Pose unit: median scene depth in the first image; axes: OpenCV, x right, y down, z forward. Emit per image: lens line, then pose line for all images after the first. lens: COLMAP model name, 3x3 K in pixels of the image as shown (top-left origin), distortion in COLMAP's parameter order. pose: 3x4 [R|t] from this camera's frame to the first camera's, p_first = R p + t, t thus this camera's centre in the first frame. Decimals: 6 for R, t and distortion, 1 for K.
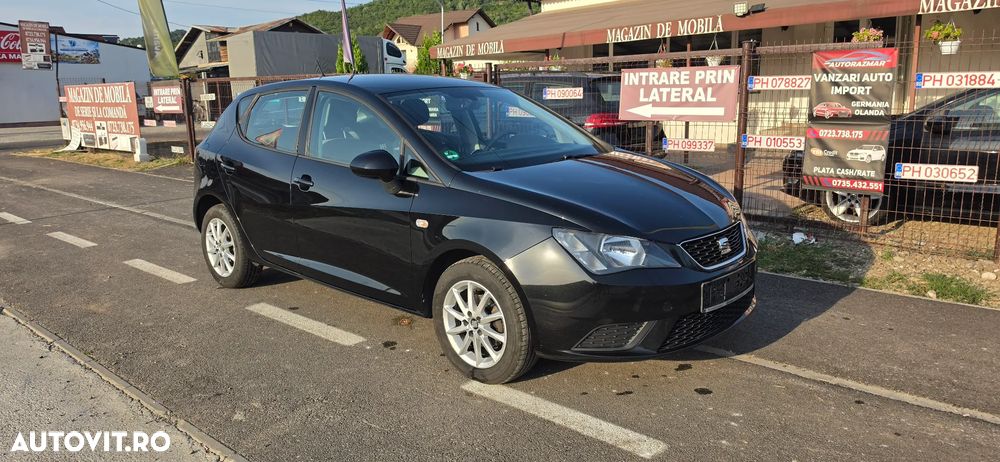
lens RADIAL K [[689.2, 0, 493.3], [0, 689.2, 235.2], [0, 0, 1]] dist [0.062302, -0.081866]
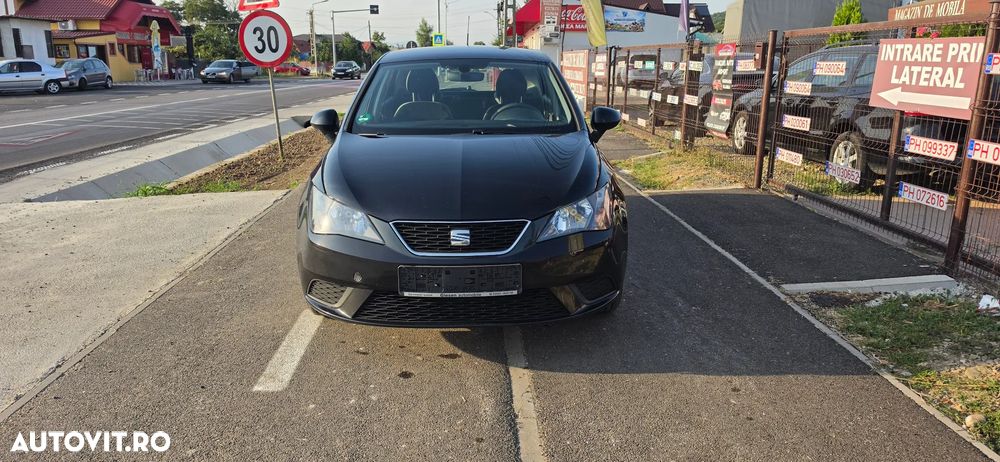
lens RADIAL K [[689.2, 0, 489.8], [0, 689.2, 233.3], [0, 0, 1]] dist [0.062302, -0.081866]
pose [[0.693011, 0.196752, -0.693559, 0.484001], [-0.166427, 0.979714, 0.111634, -0.048675], [0.701454, 0.038064, 0.711698, 0.175339]]
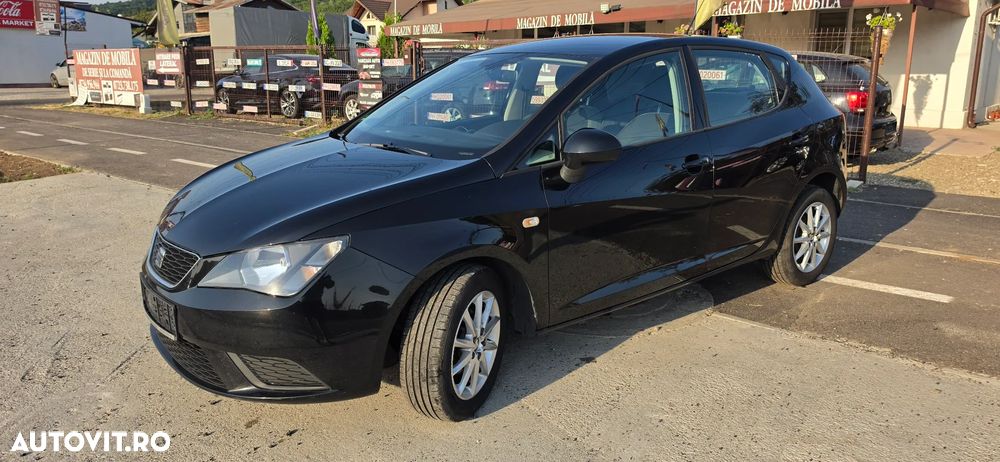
lens RADIAL K [[689.2, 0, 500.0], [0, 689.2, 229.5], [0, 0, 1]] dist [0.062302, -0.081866]
pose [[0.998562, 0.014901, 0.051505, 0.124626], [-0.016000, 0.999652, 0.020982, 0.132541], [-0.051174, -0.021776, 0.998452, -0.554704]]
